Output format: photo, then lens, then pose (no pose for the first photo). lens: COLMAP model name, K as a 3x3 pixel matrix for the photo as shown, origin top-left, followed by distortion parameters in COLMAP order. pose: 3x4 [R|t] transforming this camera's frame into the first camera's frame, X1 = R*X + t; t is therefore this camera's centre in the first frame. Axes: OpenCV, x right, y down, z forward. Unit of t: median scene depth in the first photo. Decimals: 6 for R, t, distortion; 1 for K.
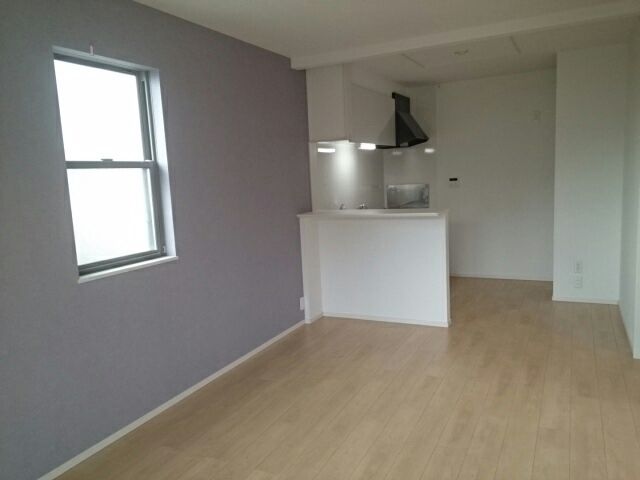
lens RADIAL K [[507.5, 0, 320.0], [0, 507.5, 240.0], [0, 0, 1]] dist [-0.002273, -0.001989]
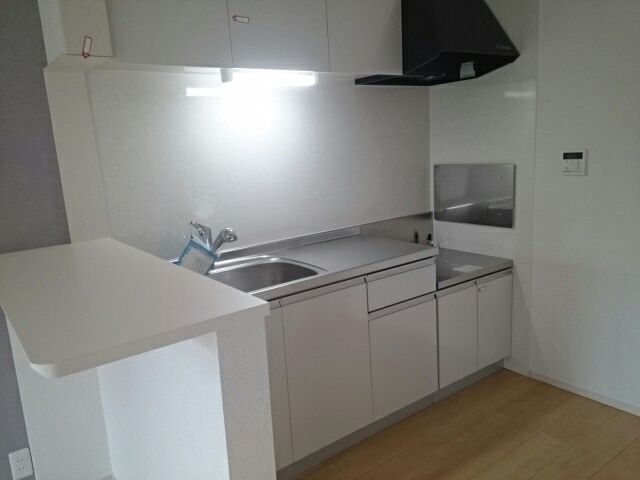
lens RADIAL K [[507.5, 0, 320.0], [0, 507.5, 240.0], [0, 0, 1]] dist [-0.002273, -0.001989]
pose [[0.895725, 0.085366, -0.436337, 0.261365], [-0.043360, 0.993489, 0.105357, -0.085659], [0.442490, -0.075451, 0.893594, 0.545664]]
